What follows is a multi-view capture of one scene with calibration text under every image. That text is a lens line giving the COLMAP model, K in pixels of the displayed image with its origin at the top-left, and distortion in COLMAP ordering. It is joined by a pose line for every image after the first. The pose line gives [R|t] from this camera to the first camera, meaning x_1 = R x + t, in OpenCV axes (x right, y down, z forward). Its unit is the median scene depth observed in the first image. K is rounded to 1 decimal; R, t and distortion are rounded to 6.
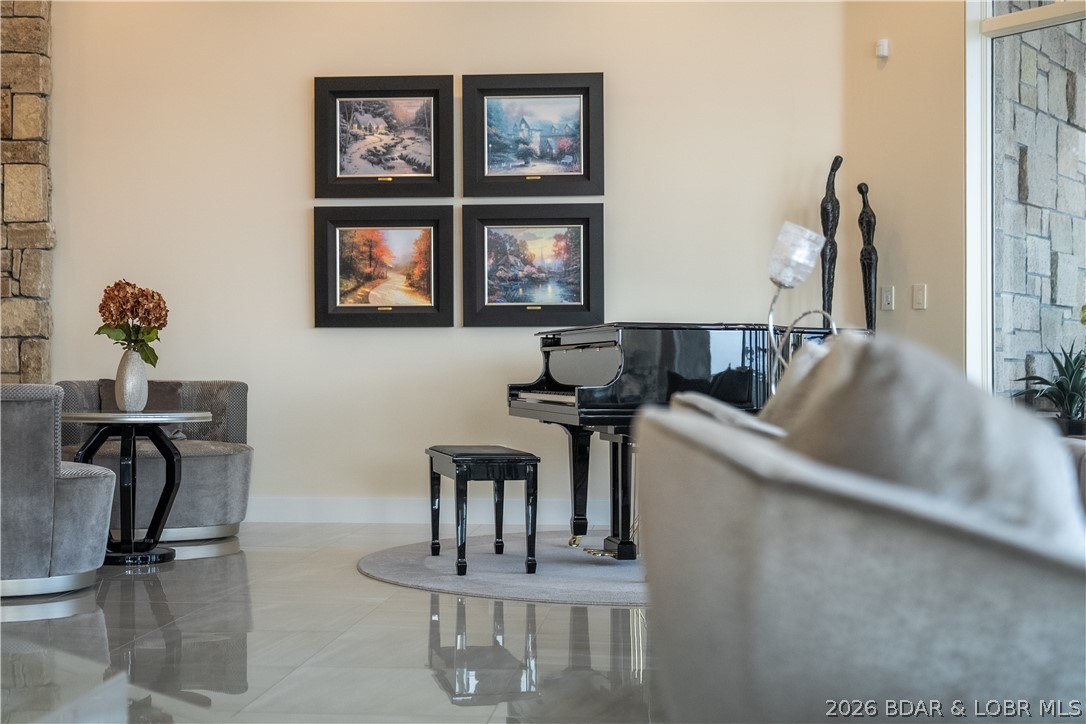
lens RADIAL K [[1624.4, 0, 543.0], [0, 1624.4, 362.0], [0, 0, 1]] dist [0.012663, 0.030112]
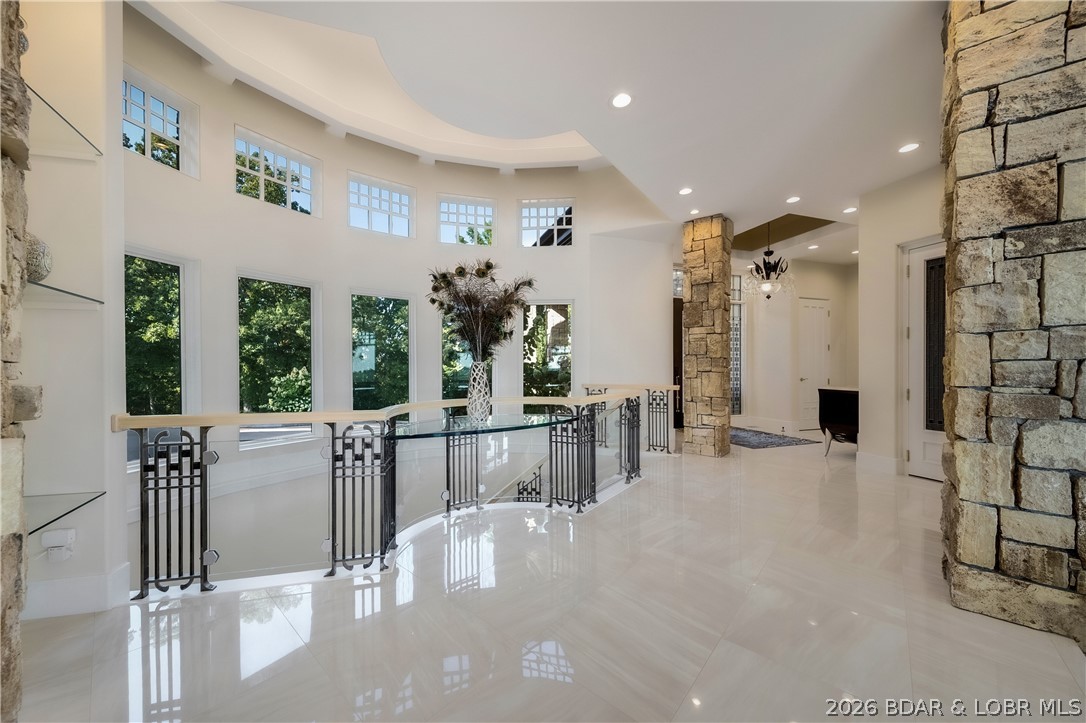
lens RADIAL K [[398.9, 0, 543.0], [0, 398.9, 361.5], [0, 0, 1]] dist [0.000609, 0.000058]
pose [[0.799330, -0.014786, -0.600710, -0.415201], [0.005867, 0.999842, -0.016802, -0.067428], [0.600863, 0.009906, 0.799290, 0.700025]]
